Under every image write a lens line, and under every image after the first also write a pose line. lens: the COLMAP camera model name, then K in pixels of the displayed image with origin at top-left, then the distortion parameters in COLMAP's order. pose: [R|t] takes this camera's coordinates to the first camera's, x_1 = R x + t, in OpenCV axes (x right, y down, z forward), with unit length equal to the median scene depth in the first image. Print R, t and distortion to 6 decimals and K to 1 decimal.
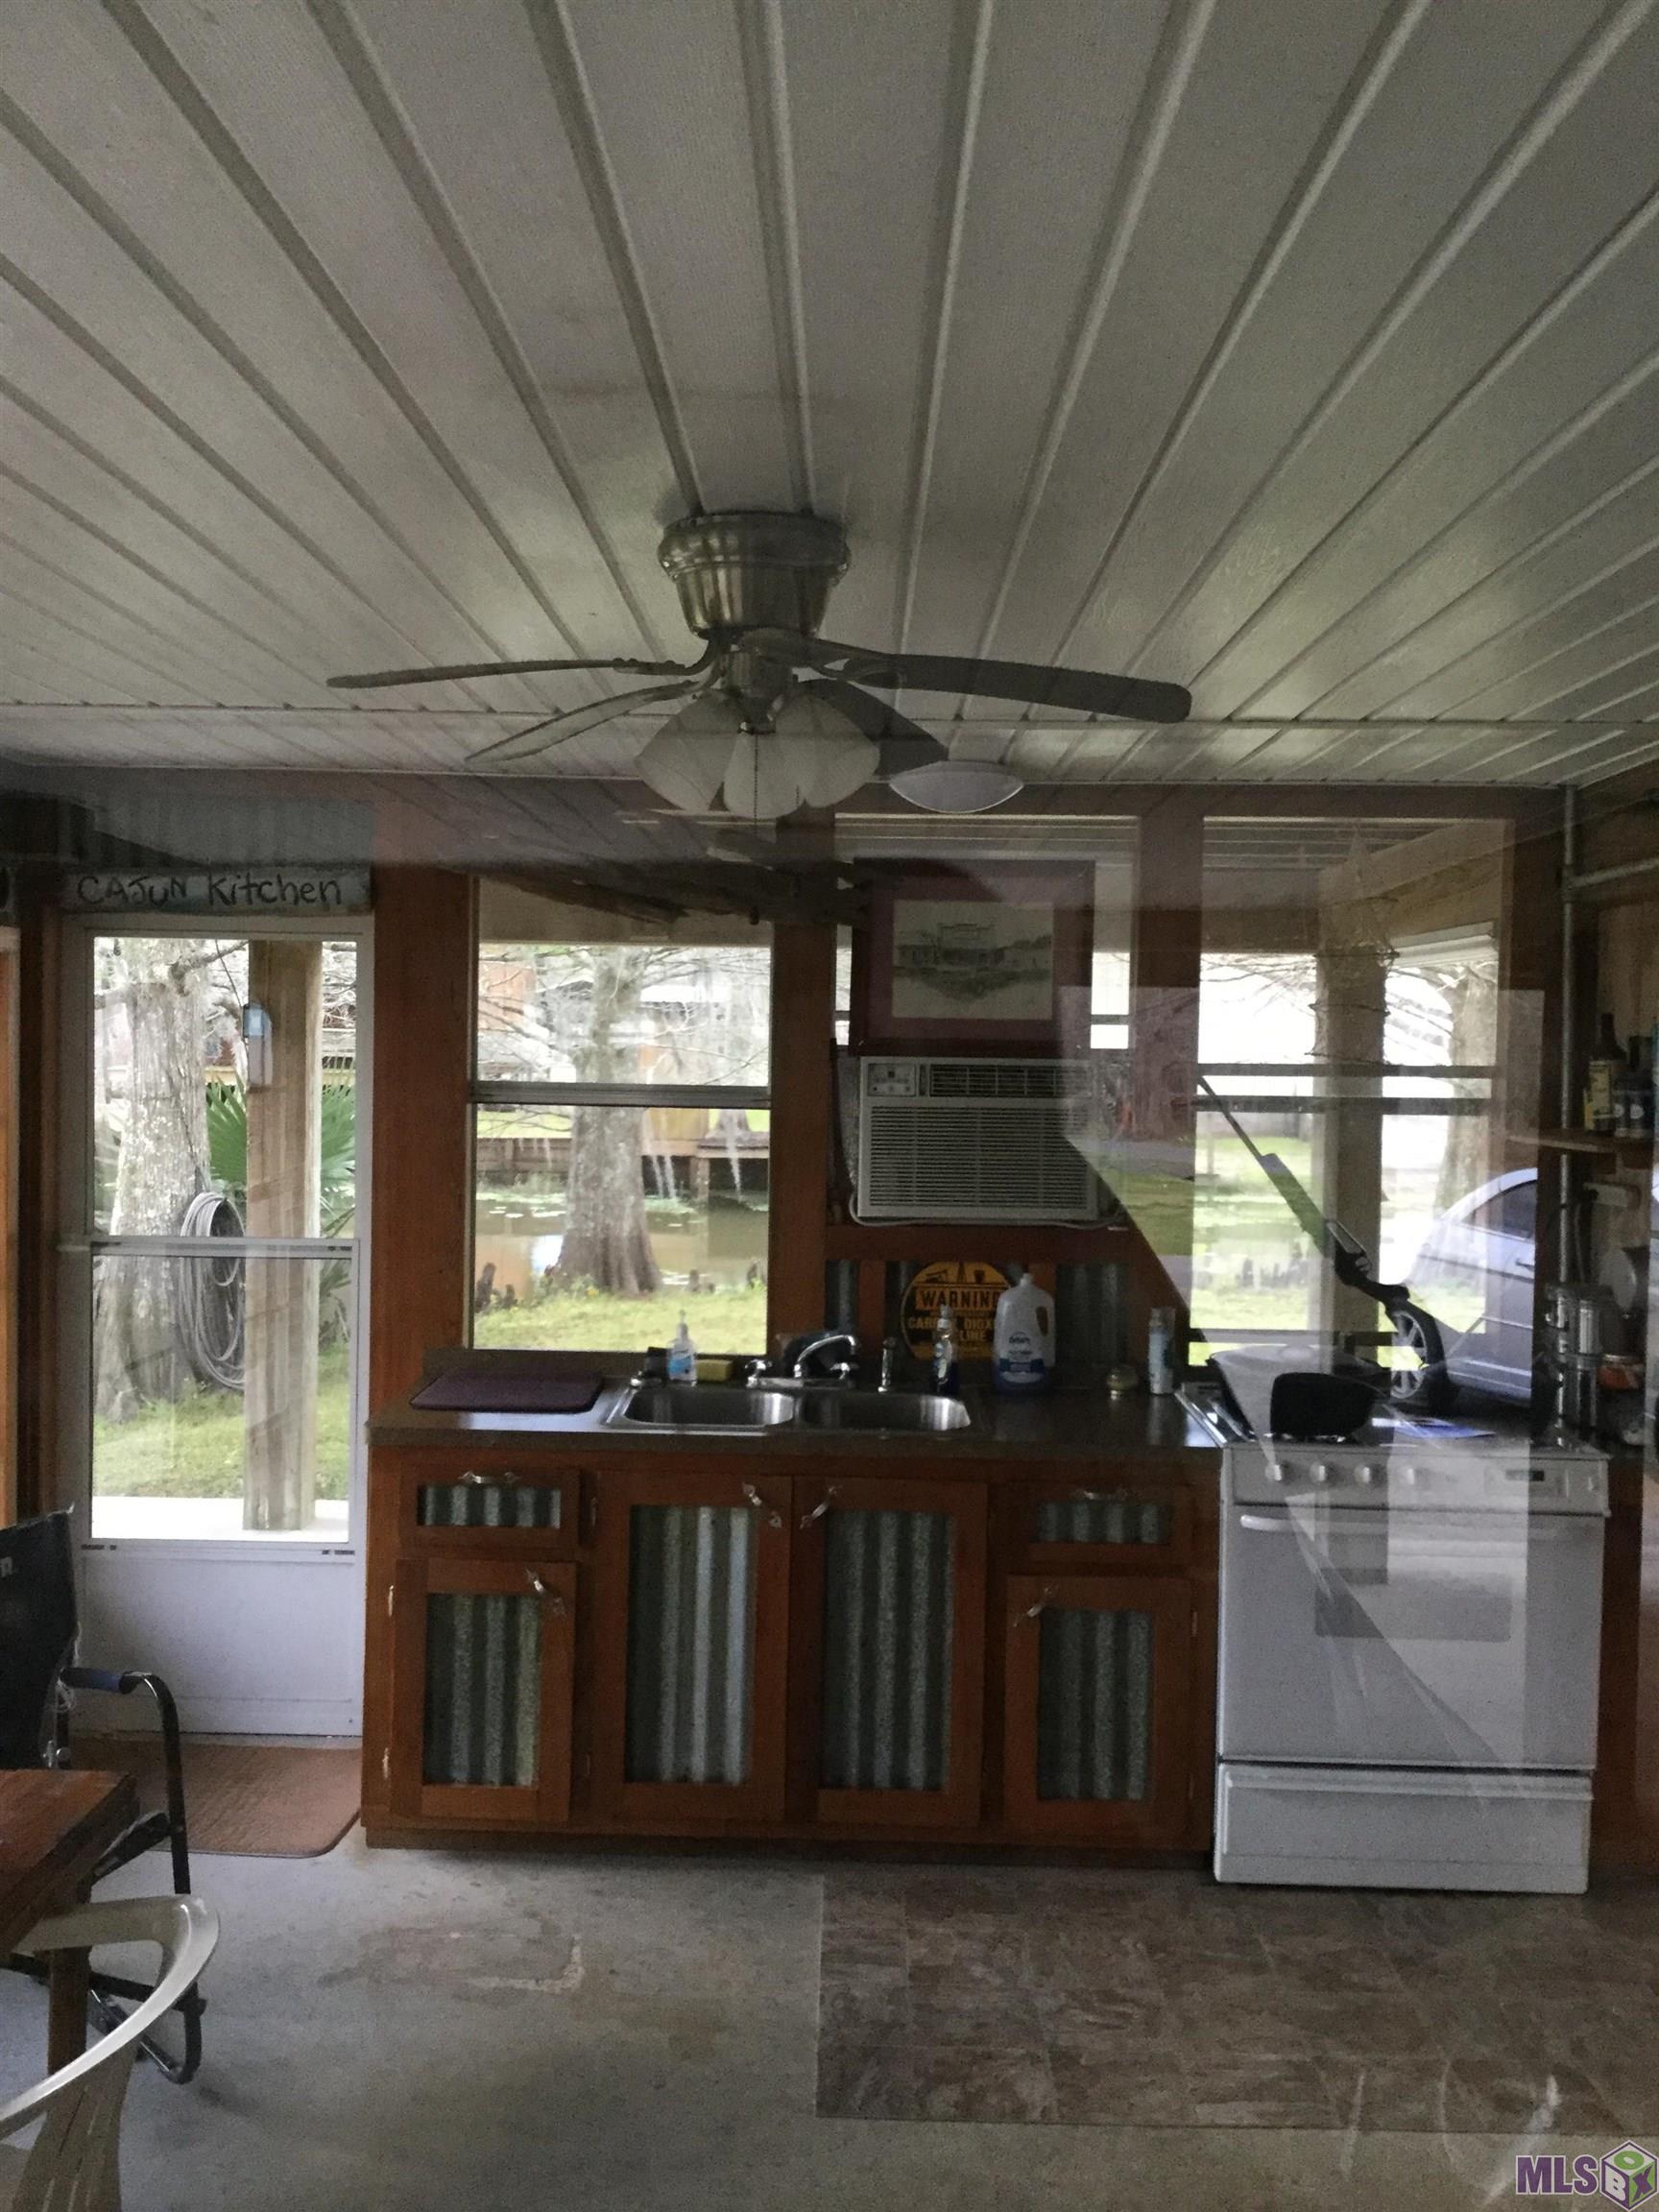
lens RADIAL K [[2042.5, 0, 838.2], [0, 2042.5, 1031.5], [0, 0, 1]] dist [0.077170, -0.118207]
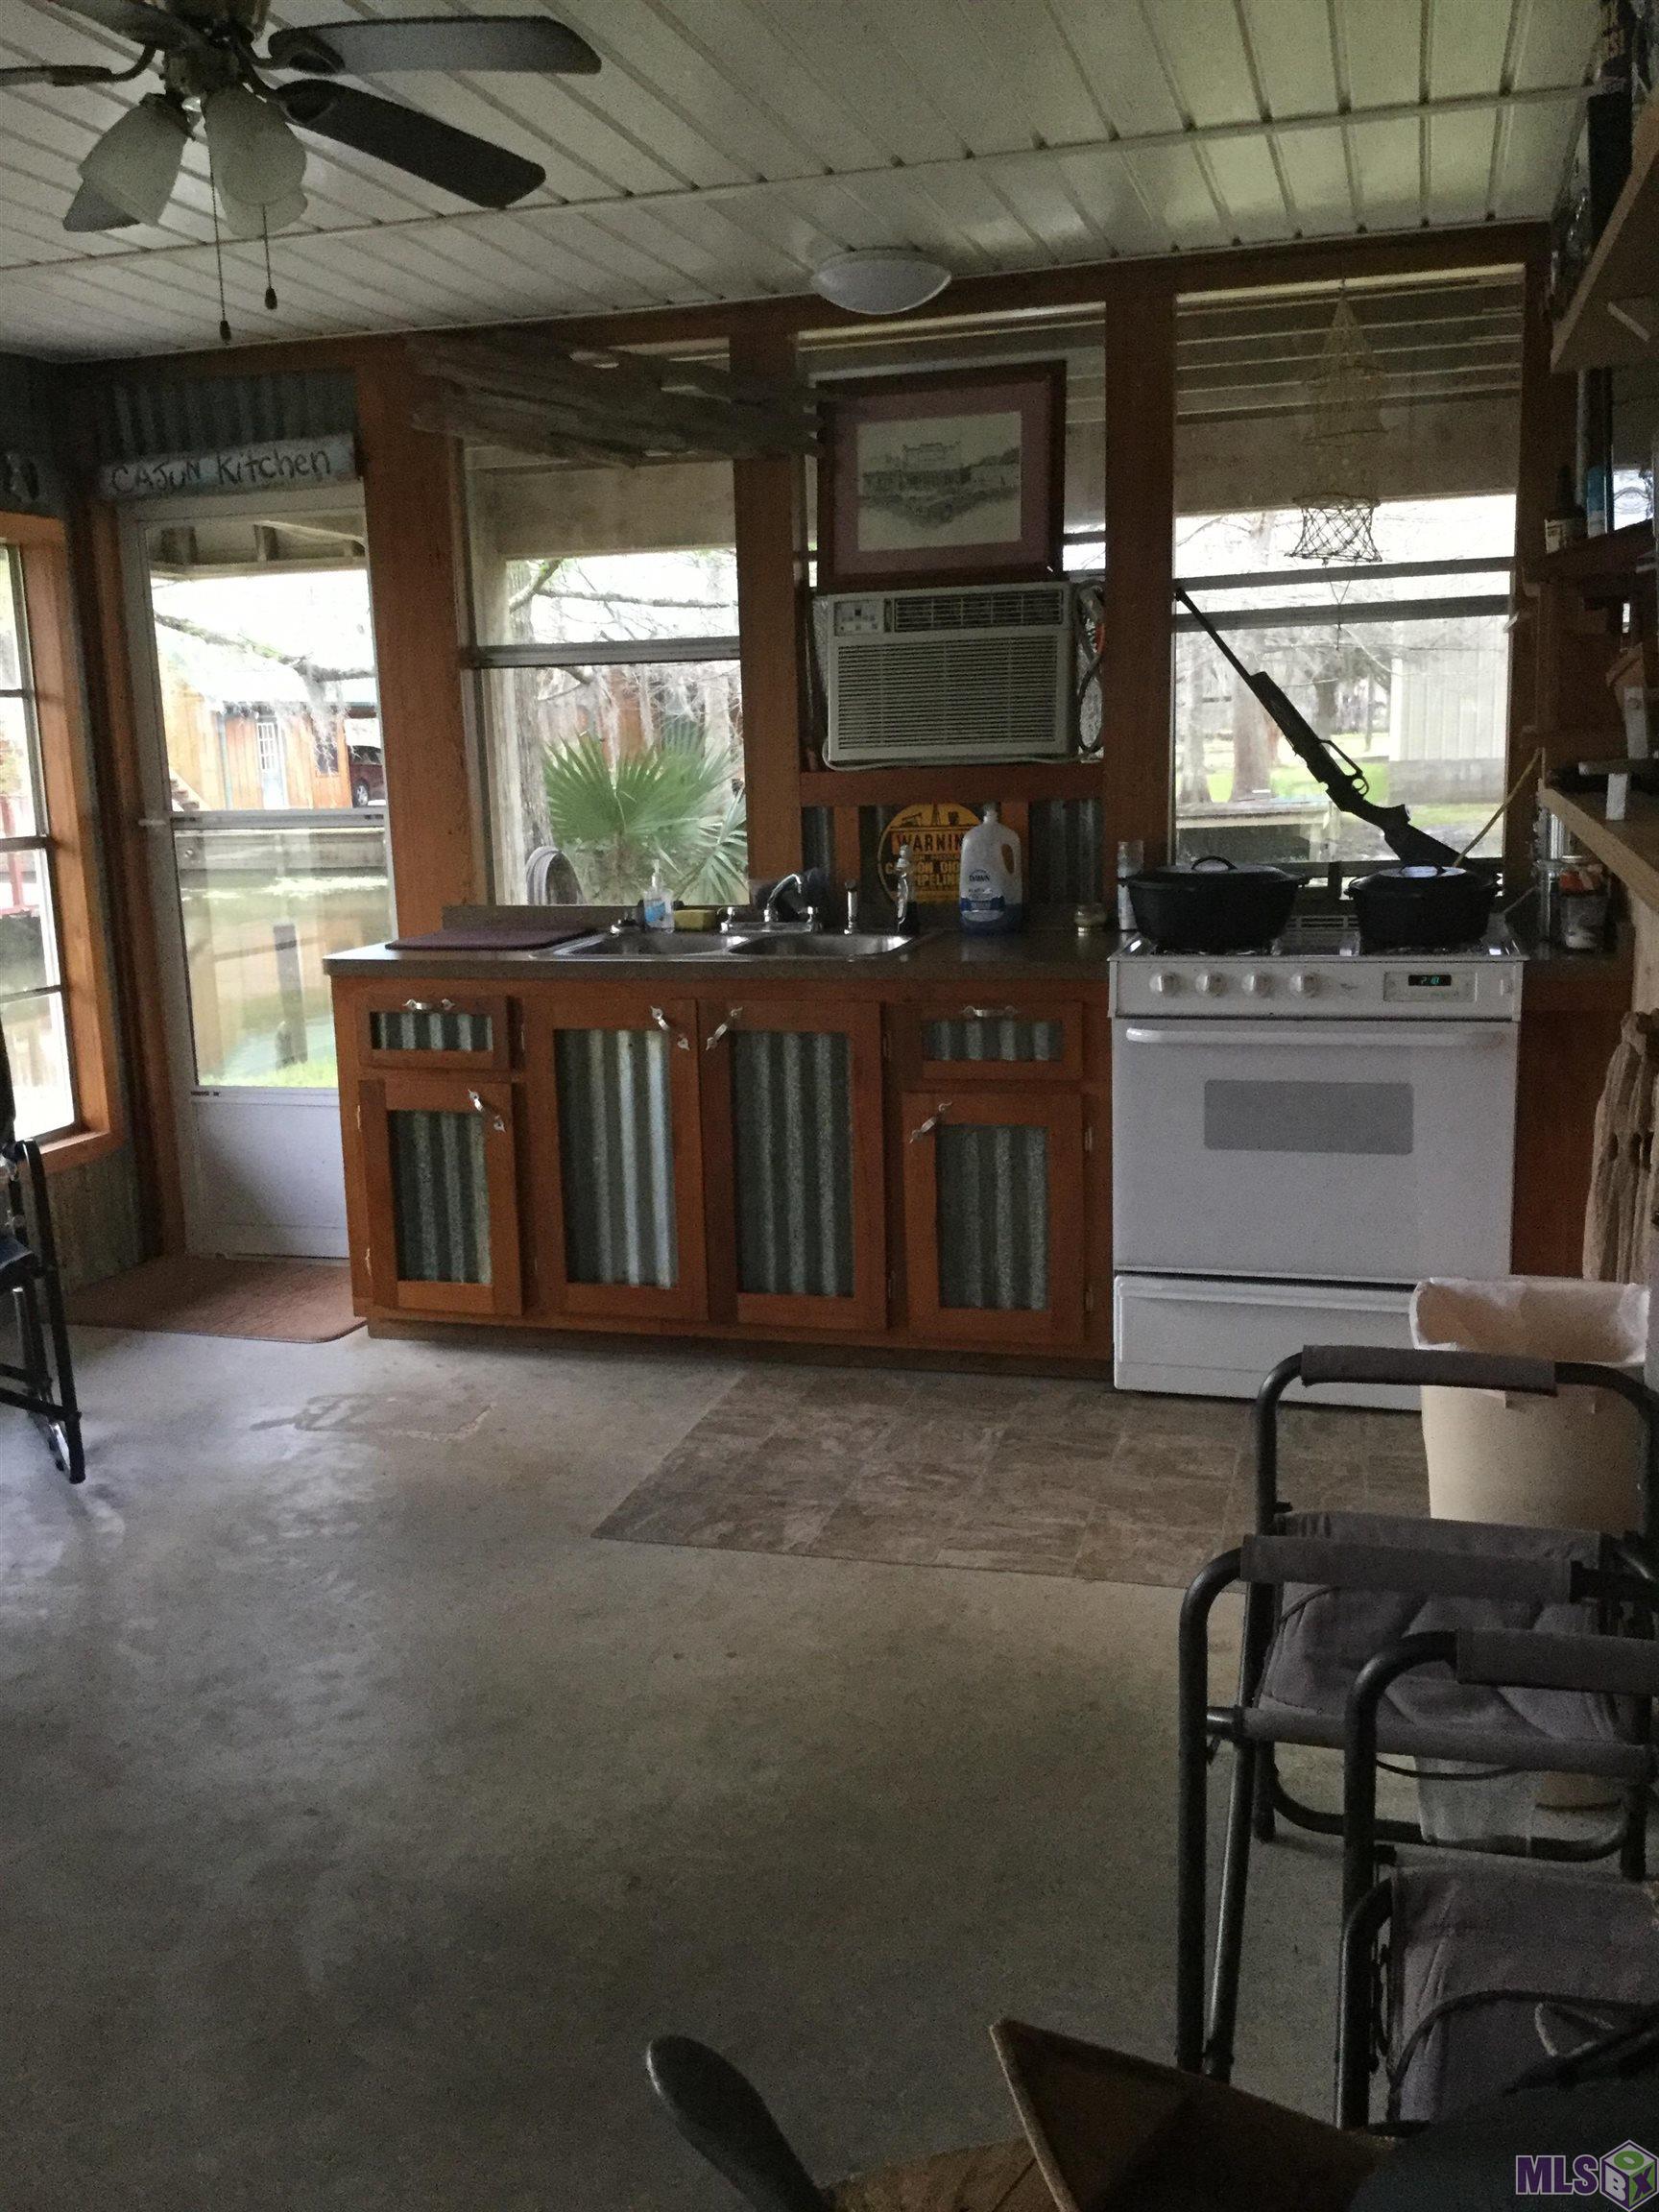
lens RADIAL K [[2042.5, 0, 830.0], [0, 2042.5, 1083.8], [0, 0, 1]] dist [0.077170, -0.118207]
pose [[0.963972, -0.002882, -0.265989, 0.310568], [0.047762, 0.985565, 0.162419, 0.095117], [0.261681, -0.169272, 0.950195, 0.039377]]
